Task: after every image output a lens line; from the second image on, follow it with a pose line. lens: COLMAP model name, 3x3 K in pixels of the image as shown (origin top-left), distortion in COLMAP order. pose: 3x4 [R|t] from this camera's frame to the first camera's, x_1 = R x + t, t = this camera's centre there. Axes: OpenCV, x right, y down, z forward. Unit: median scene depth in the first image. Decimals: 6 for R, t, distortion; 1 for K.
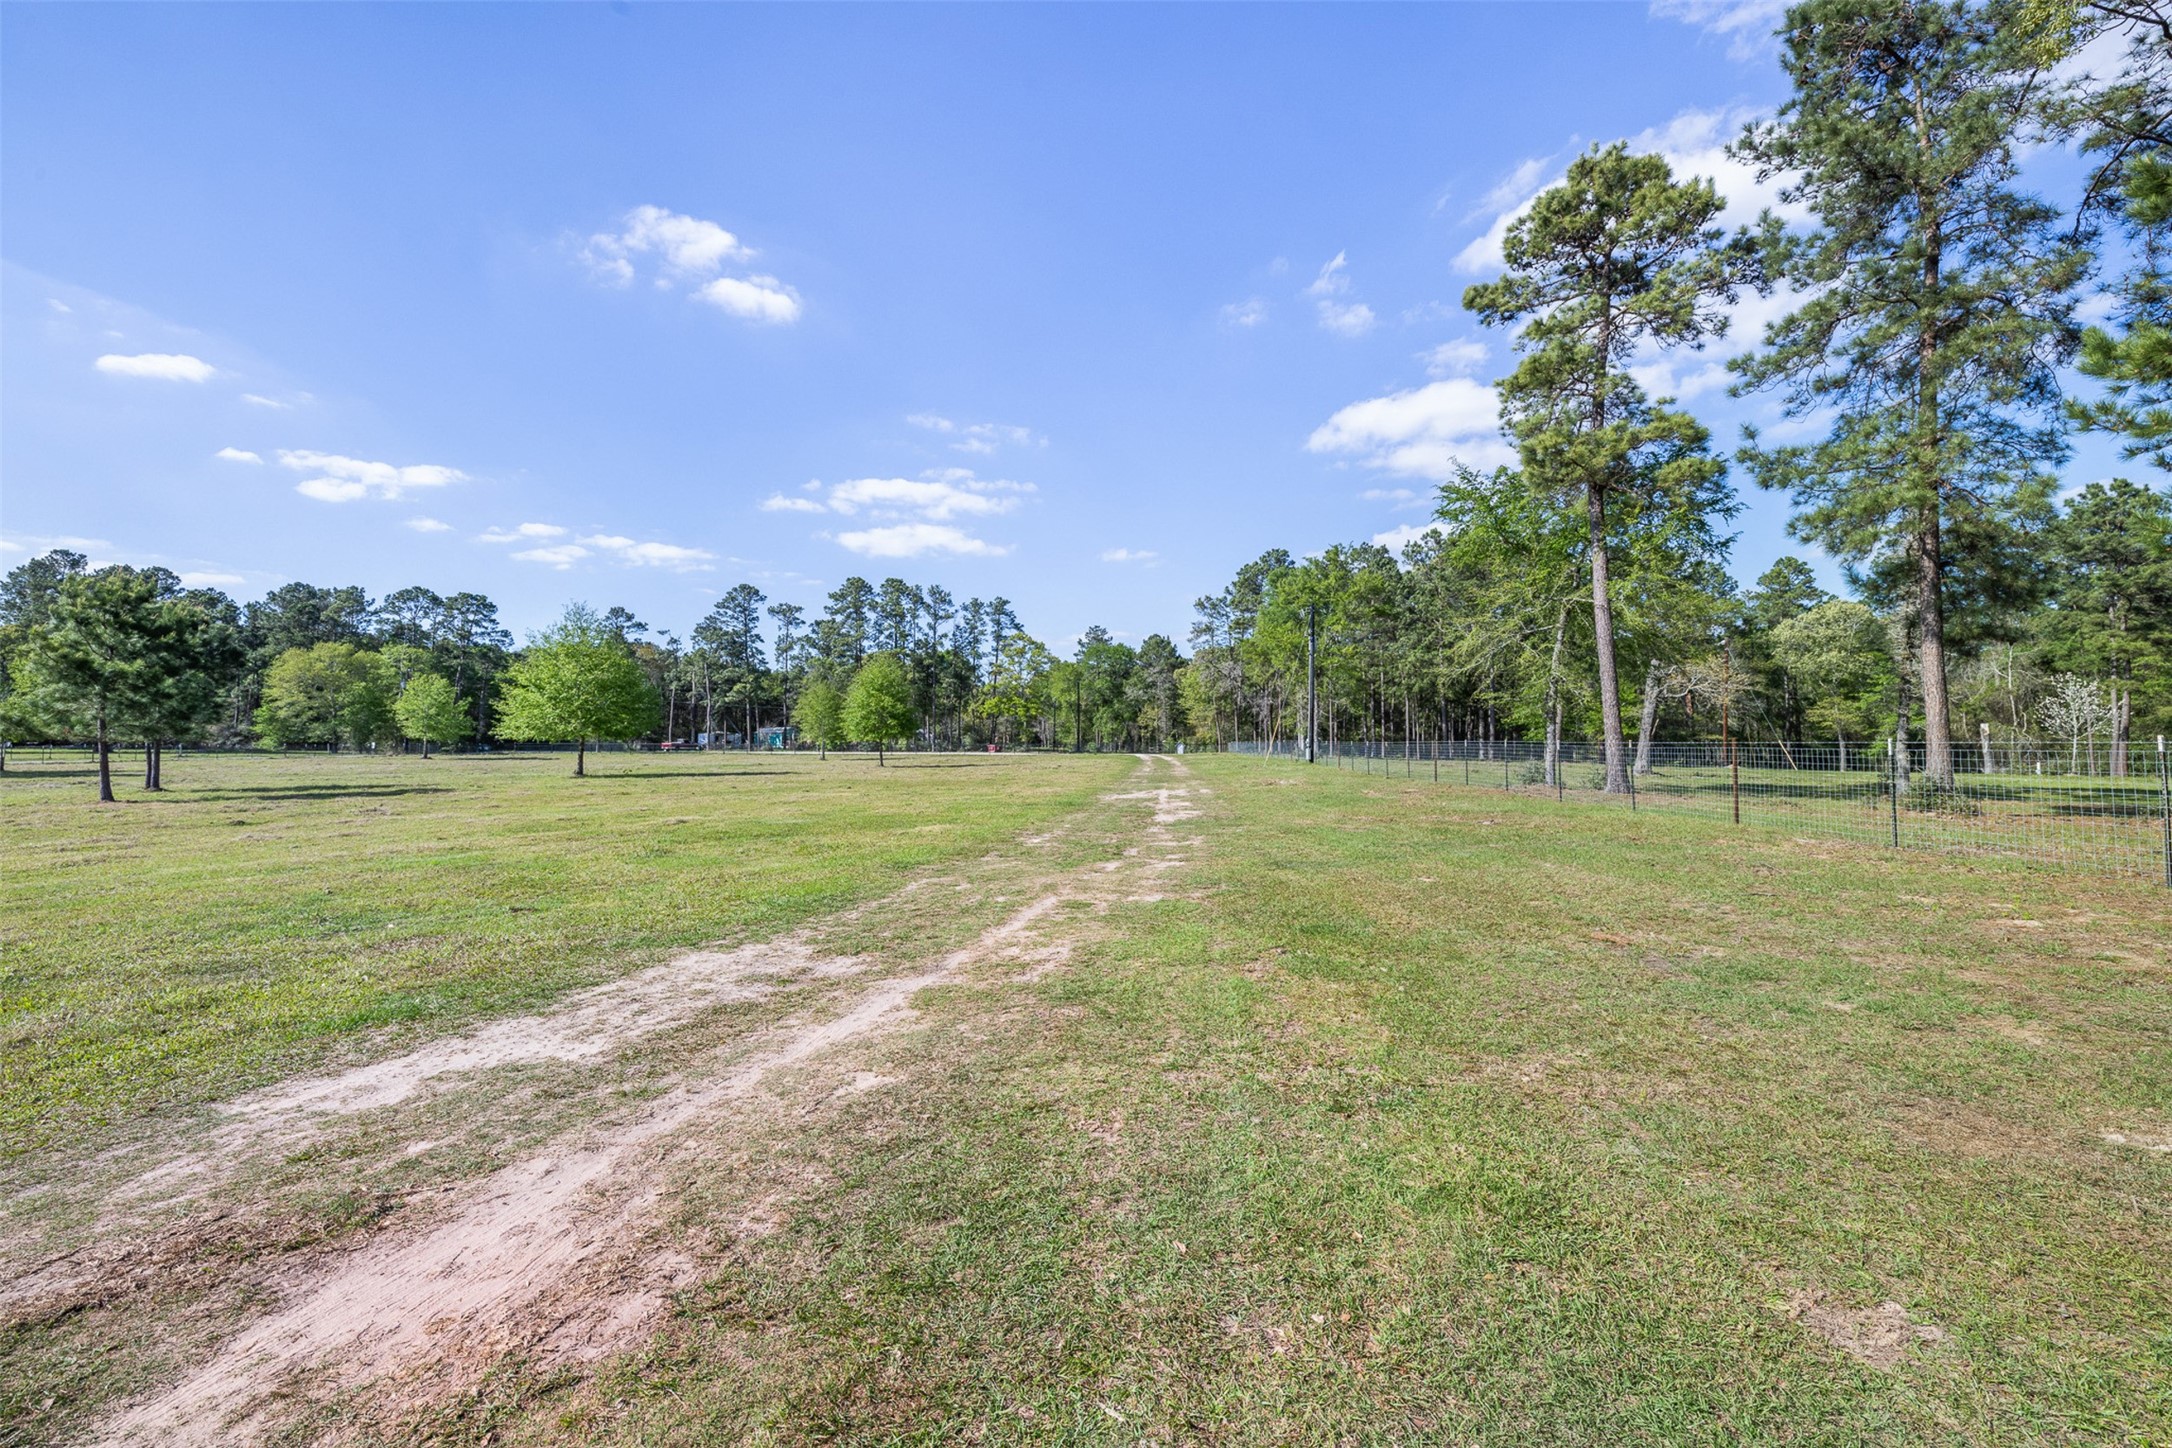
lens RADIAL K [[949.0, 0, 1086.0], [0, 949.0, 724.0], [0, 0, 1]] dist [-0.000323, -0.000138]
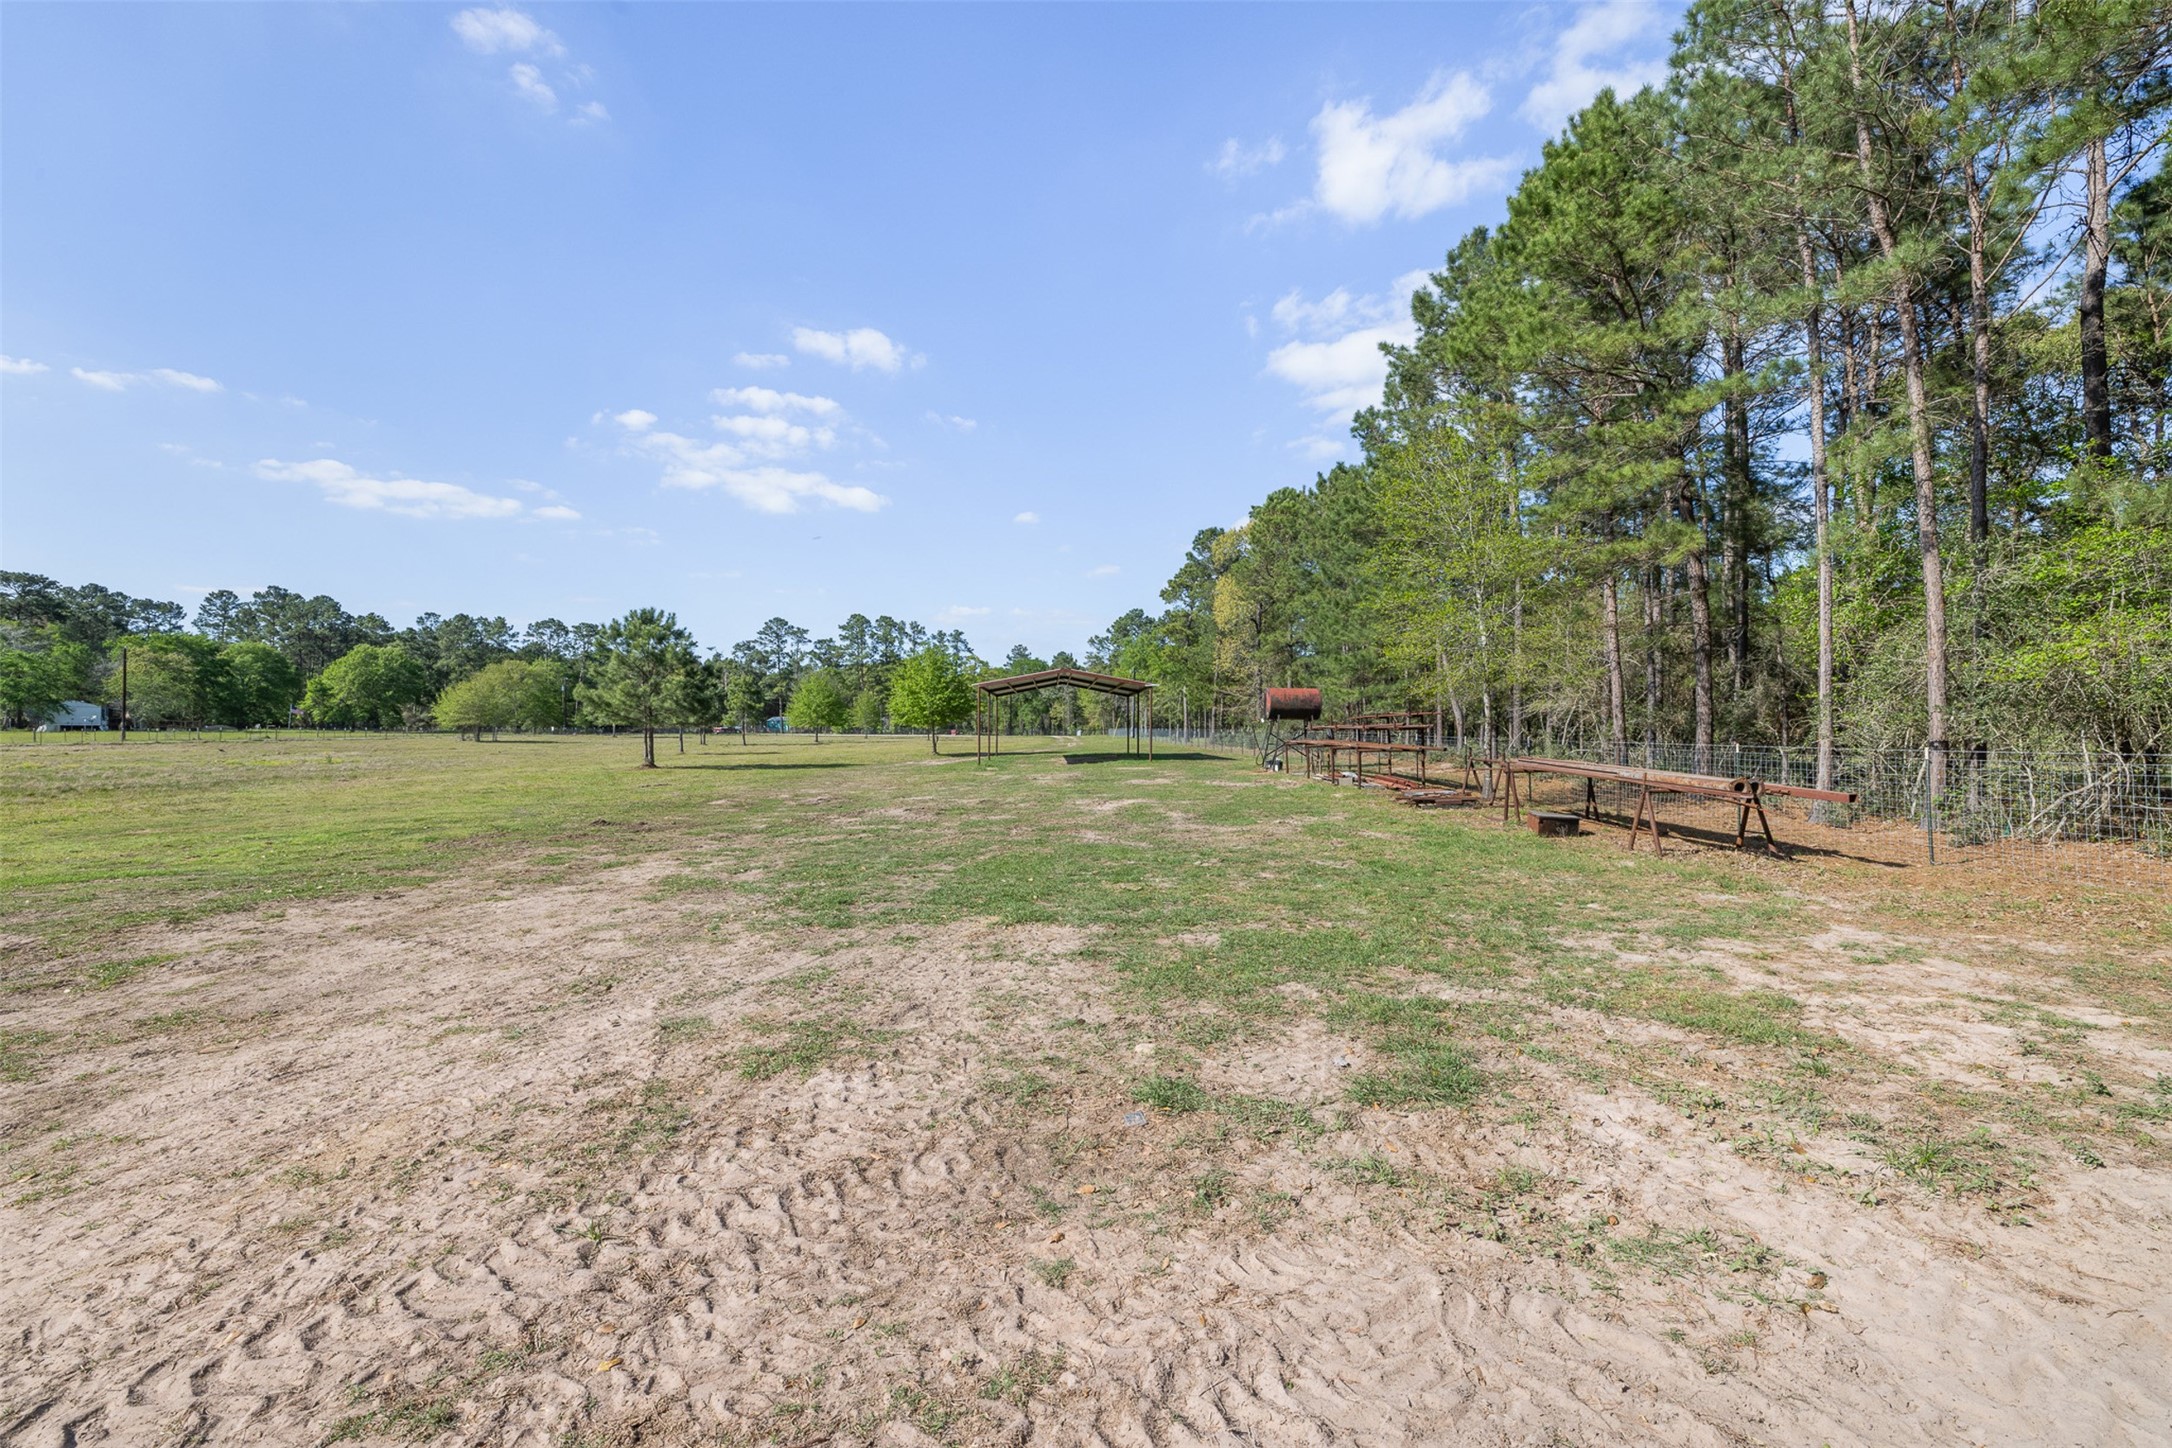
lens RADIAL K [[949.0, 0, 1086.0], [0, 949.0, 724.0], [0, 0, 1]] dist [-0.000323, -0.000138]
pose [[0.994875, 0.005111, 0.100982, -0.040669], [-0.006496, 0.999889, 0.013391, -0.008248], [-0.100902, -0.013978, 0.994798, -0.493919]]
